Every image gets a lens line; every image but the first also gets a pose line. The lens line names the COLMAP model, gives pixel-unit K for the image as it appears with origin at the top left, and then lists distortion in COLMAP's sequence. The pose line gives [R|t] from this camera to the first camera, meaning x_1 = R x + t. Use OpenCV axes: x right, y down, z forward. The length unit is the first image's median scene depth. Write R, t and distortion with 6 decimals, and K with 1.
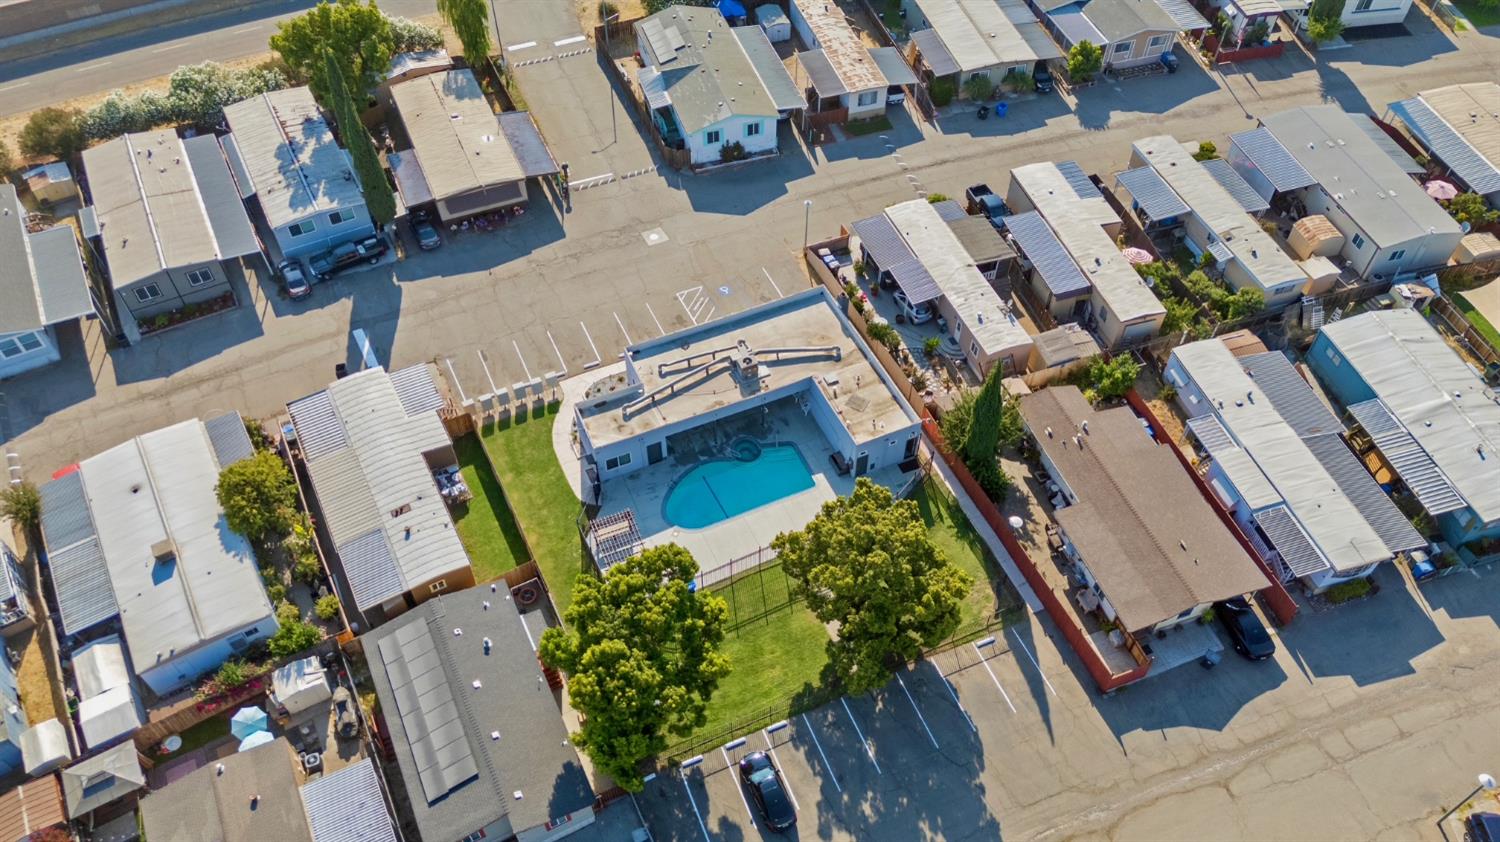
lens RADIAL K [[1135.6, 0, 750.0], [0, 1135.6, 421.0], [0, 0, 1]] dist [0.073710, -0.075782]
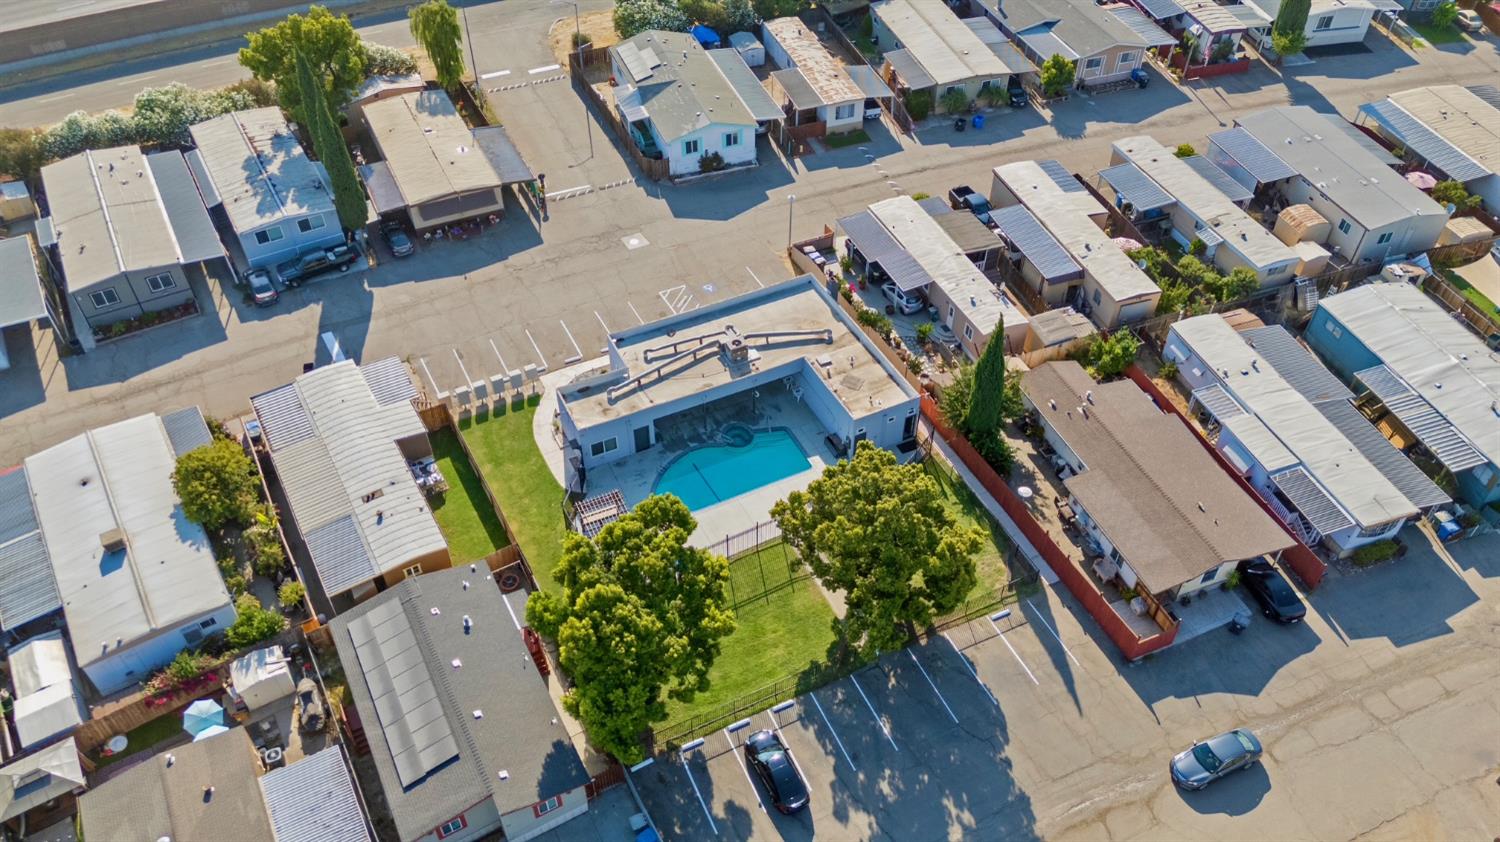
lens RADIAL K [[1135.6, 0, 750.0], [0, 1135.6, 421.0], [0, 0, 1]] dist [0.073710, -0.075782]
pose [[0.999242, -0.024393, 0.030347, -0.021755], [0.027422, 0.994226, -0.103743, 0.113247], [-0.027641, 0.104497, 0.994141, 0.049770]]
